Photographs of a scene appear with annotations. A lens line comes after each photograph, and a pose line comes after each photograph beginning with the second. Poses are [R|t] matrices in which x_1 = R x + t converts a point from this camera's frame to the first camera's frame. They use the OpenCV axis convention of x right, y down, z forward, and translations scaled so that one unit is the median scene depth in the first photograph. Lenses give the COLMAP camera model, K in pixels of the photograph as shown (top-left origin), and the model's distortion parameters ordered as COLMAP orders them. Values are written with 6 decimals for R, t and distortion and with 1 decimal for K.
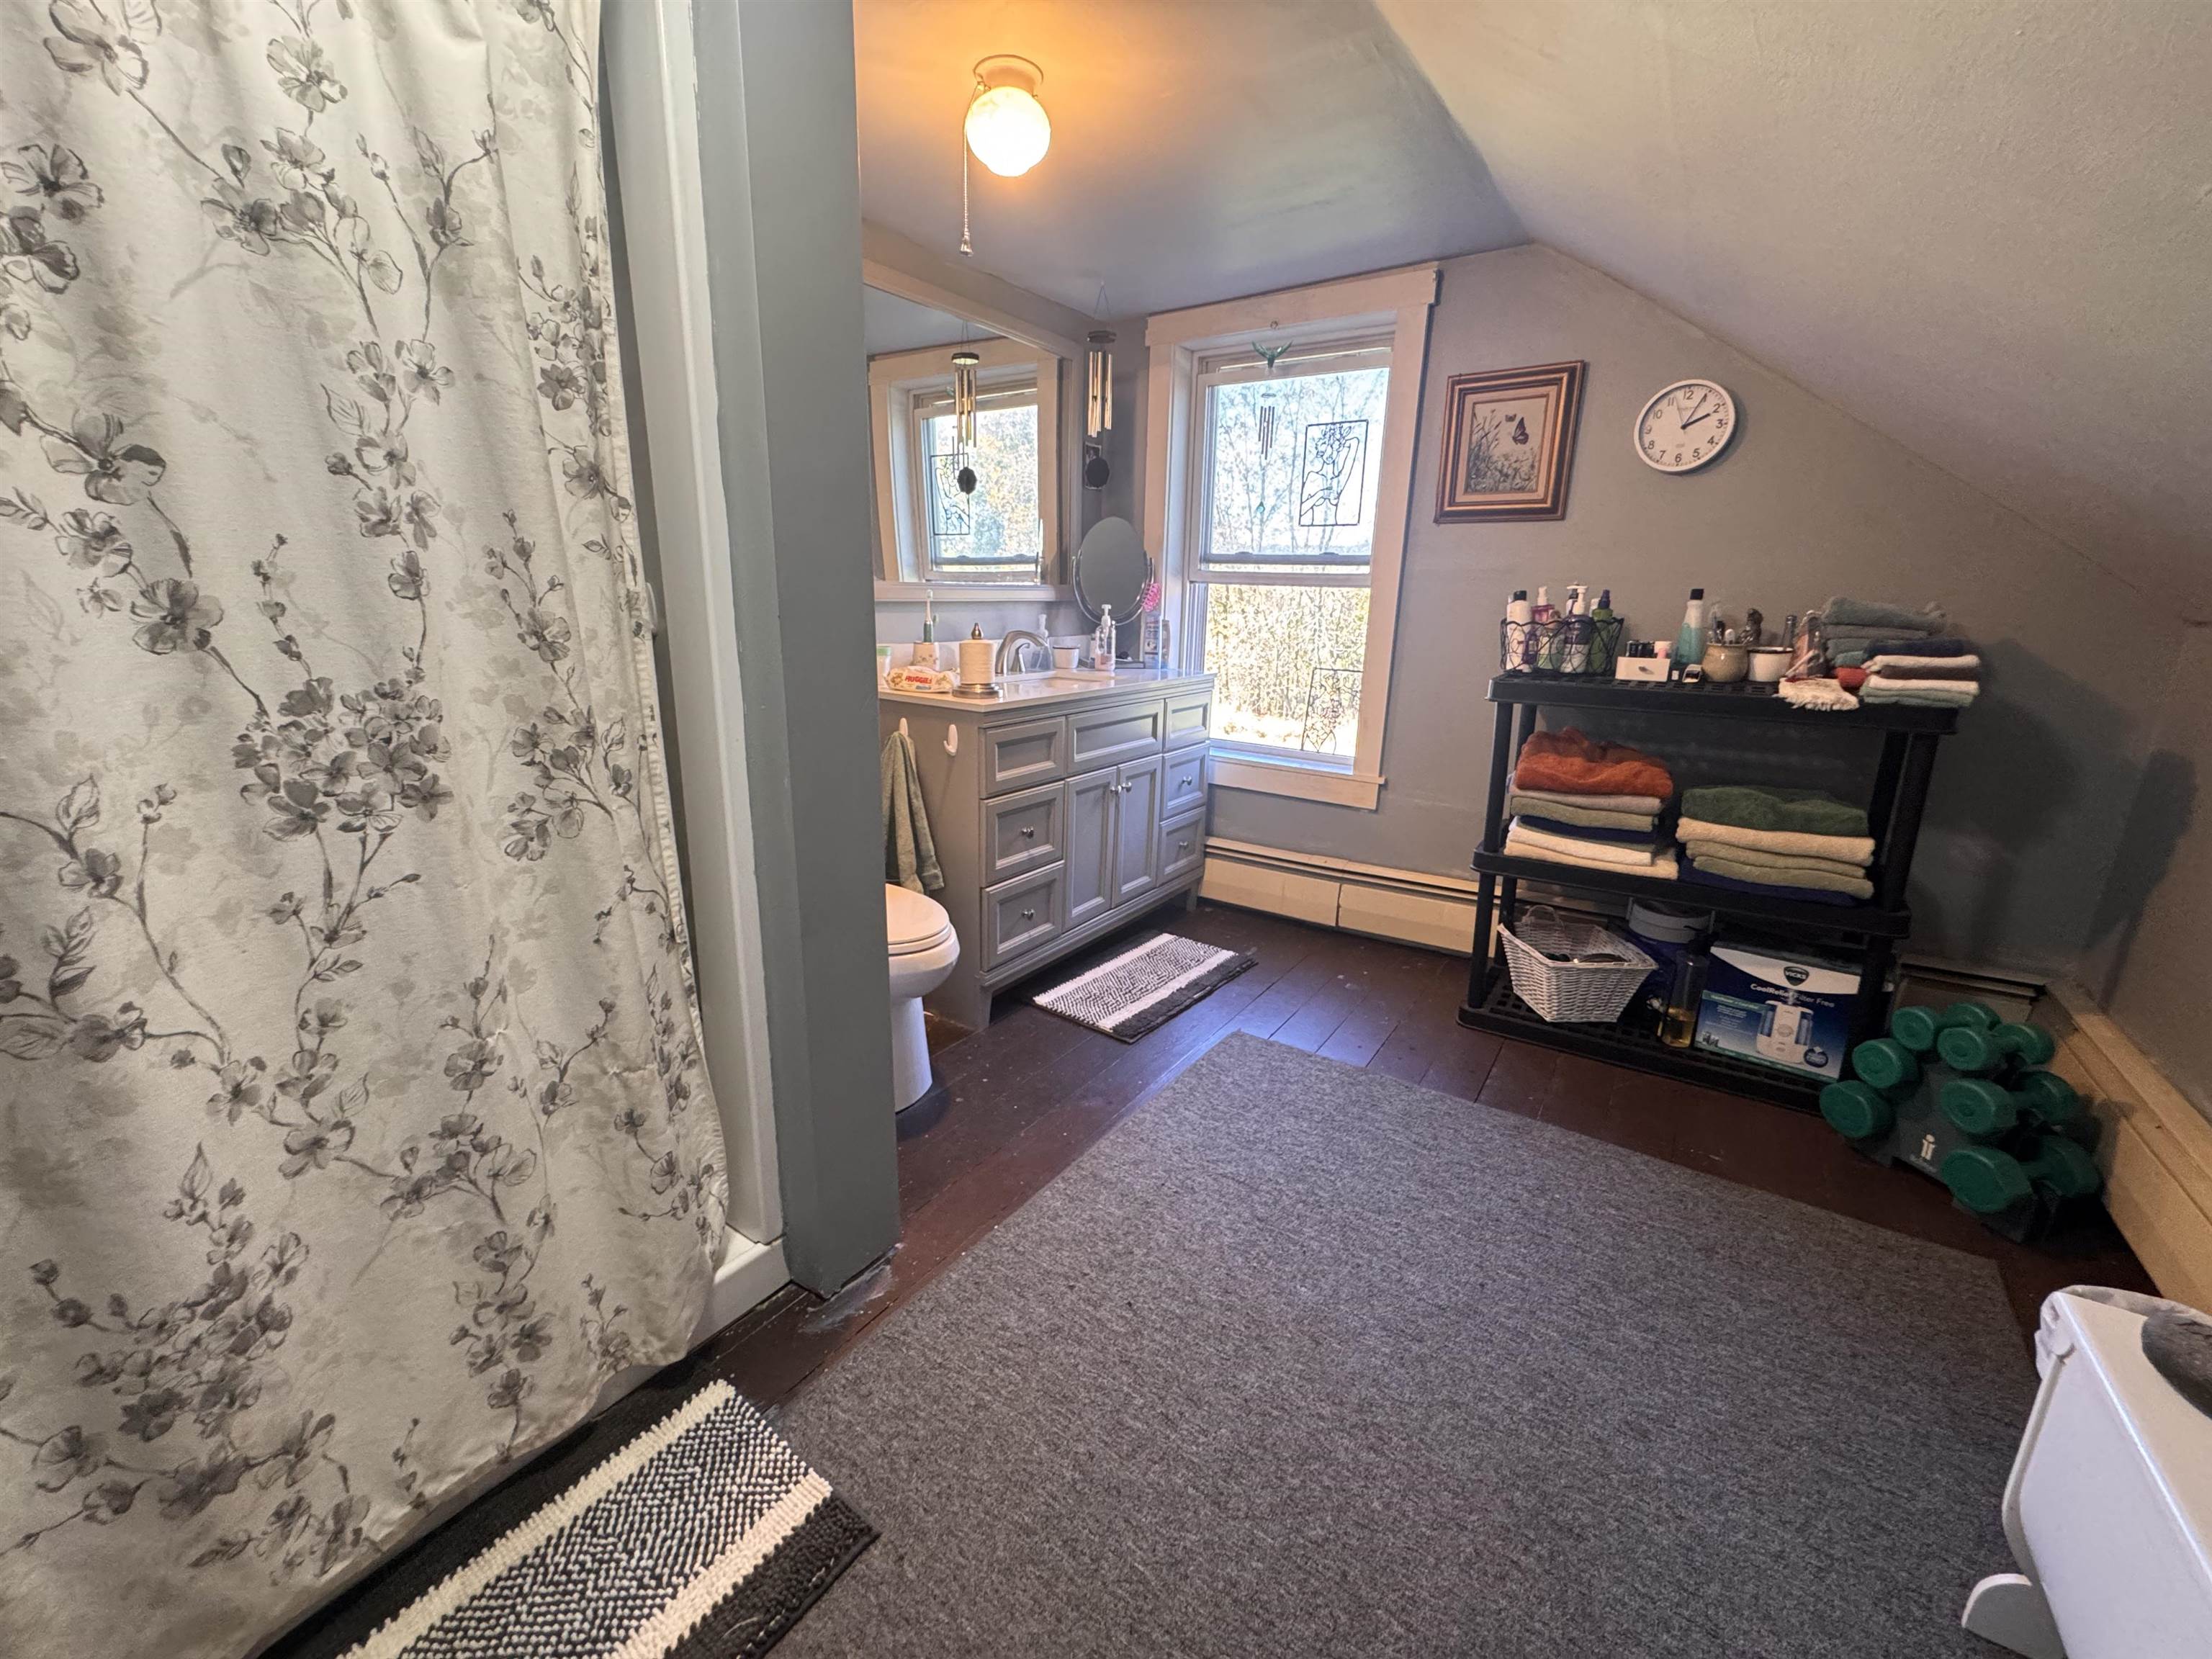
lens RADIAL K [[885.5, 0, 1106.0], [0, 885.5, 829.5], [0, 0, 1]] dist [-0.001224, -0.000620]
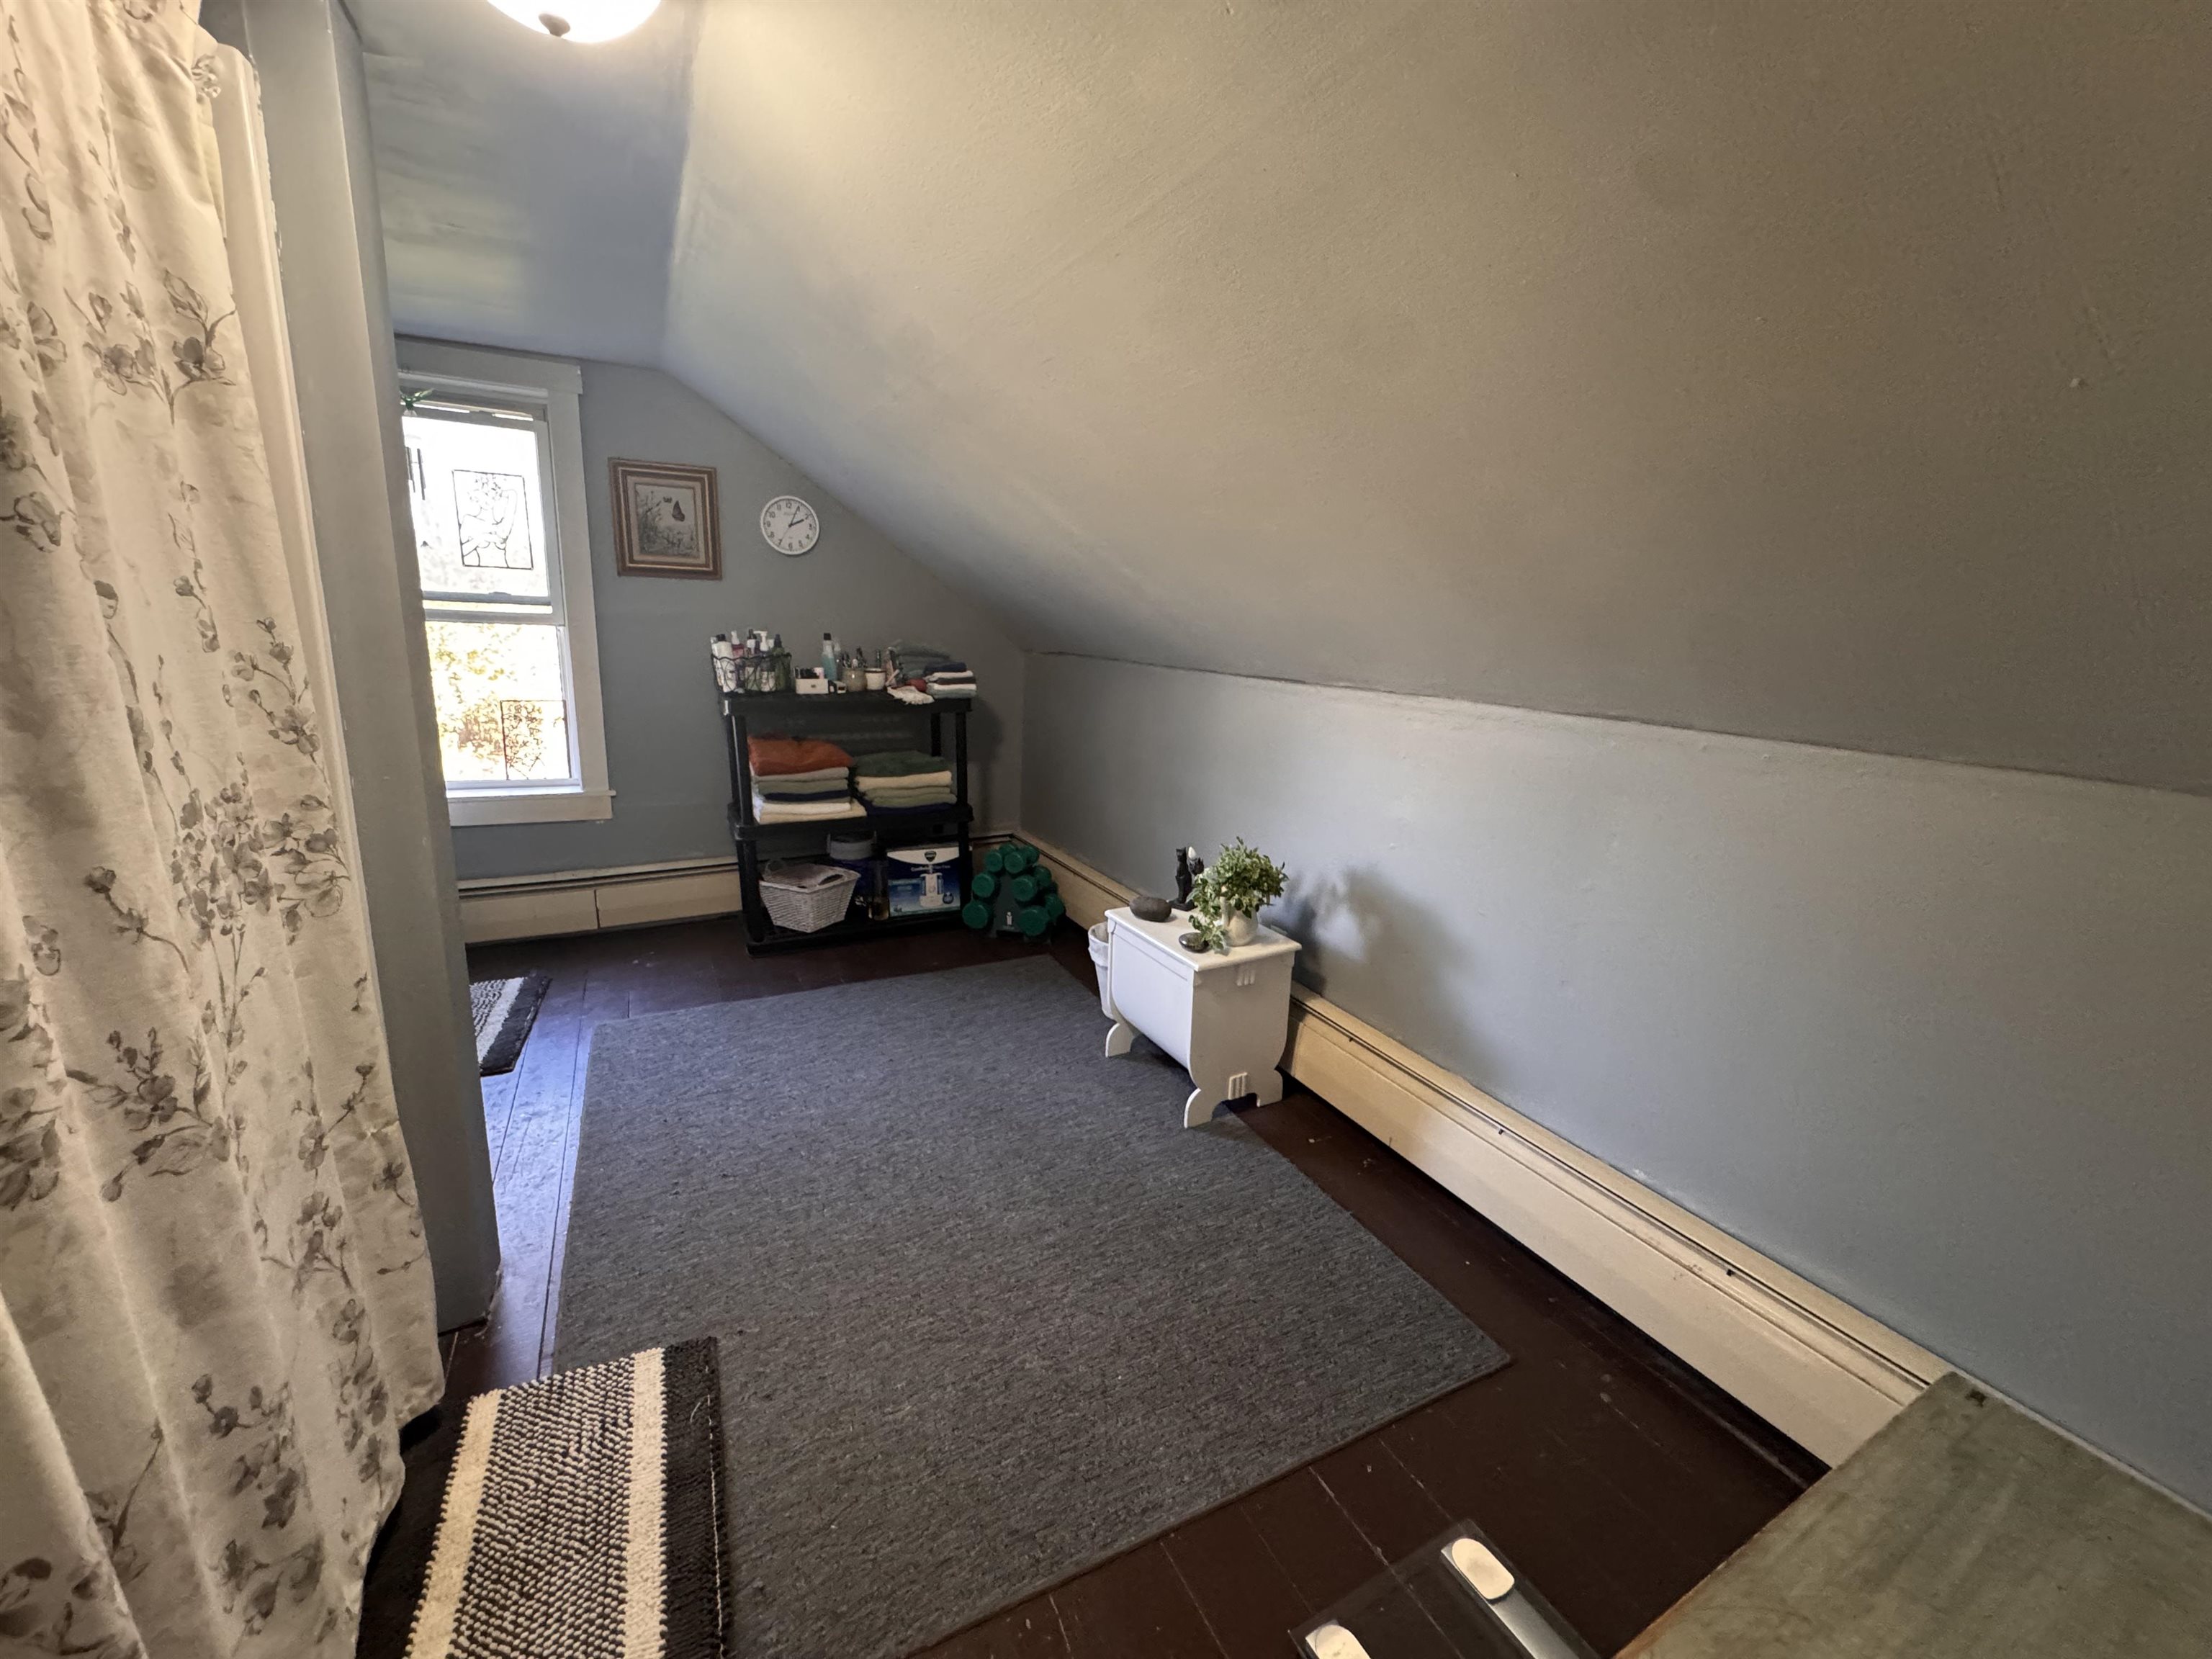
lens RADIAL K [[884.3, 0, 1105.5], [0, 884.3, 825.0], [0, 0, 1]] dist [-0.001508, -0.000122]
pose [[0.477933, -0.193223, 0.856881, -1.020865], [0.201441, 0.973618, 0.107192, -0.021533], [-0.854986, 0.121380, 0.504247, -0.341234]]
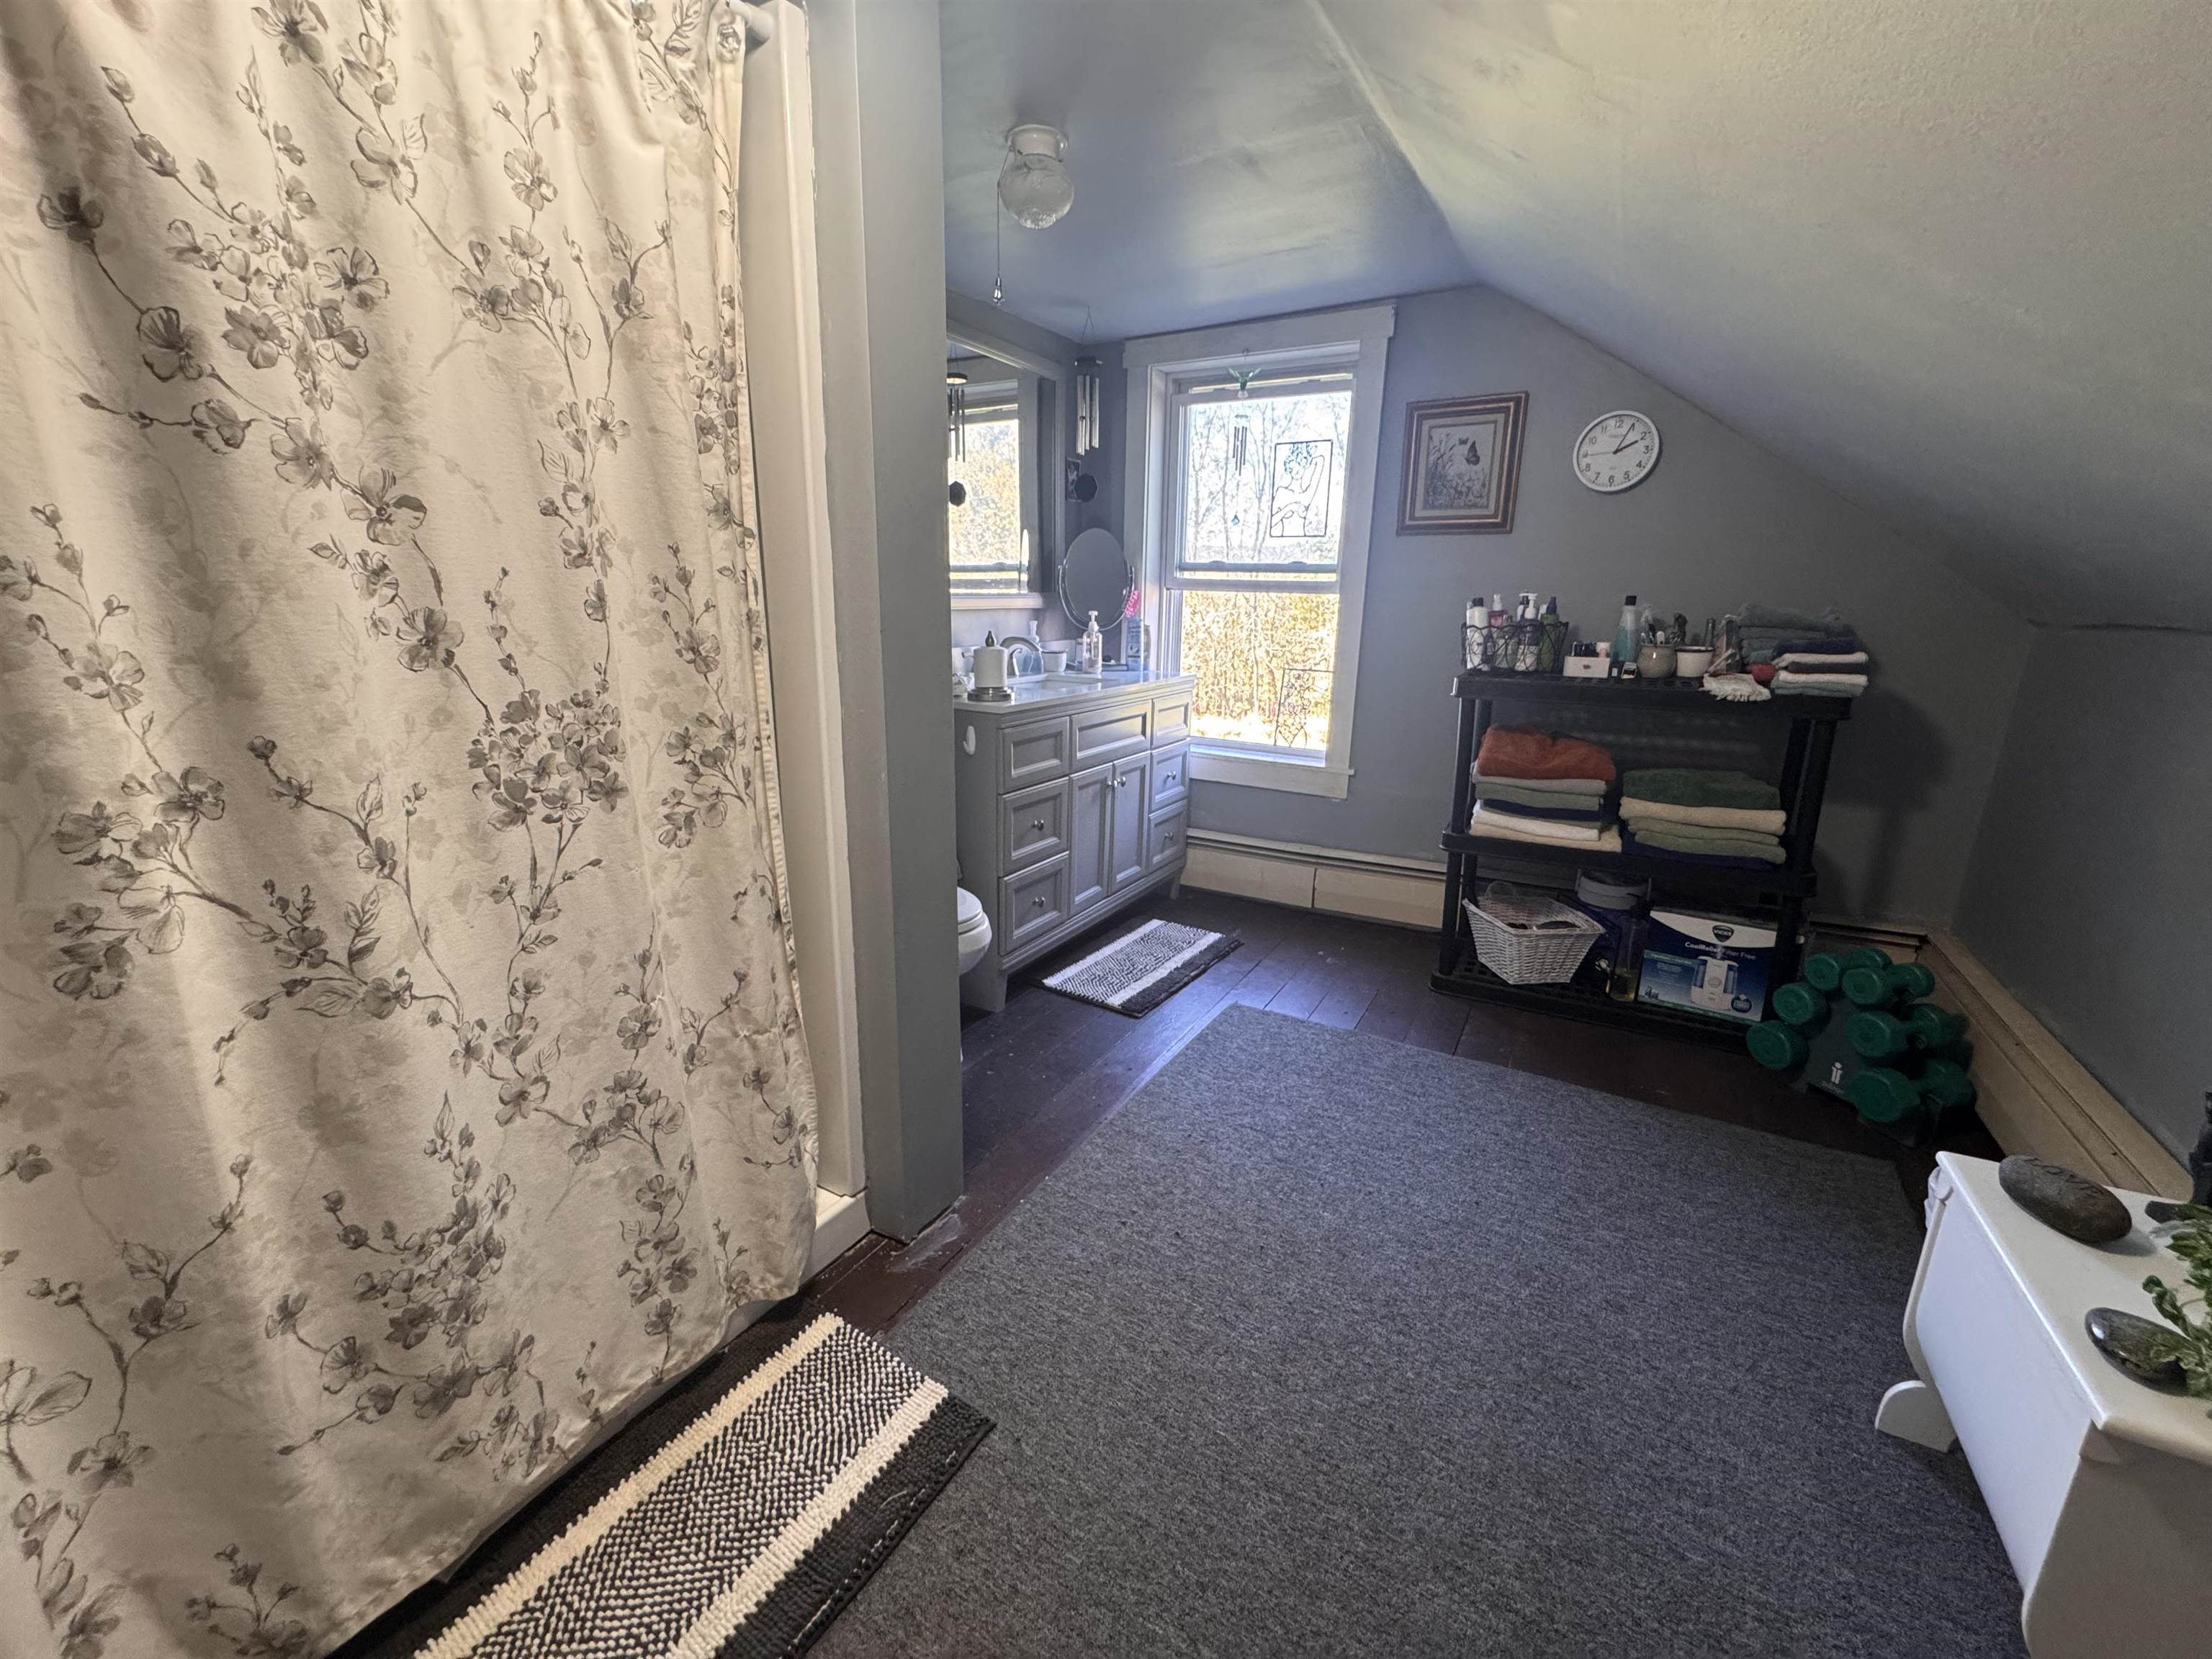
lens RADIAL K [[886.6, 0, 1106.0], [0, 886.6, 829.5], [0, 0, 1]] dist [-0.001863, -0.000106]
pose [[0.997349, -0.023674, 0.068804, -0.176531], [0.023769, 0.999717, -0.000561, 0.024267], [-0.068771, 0.002195, 0.997630, -0.170290]]
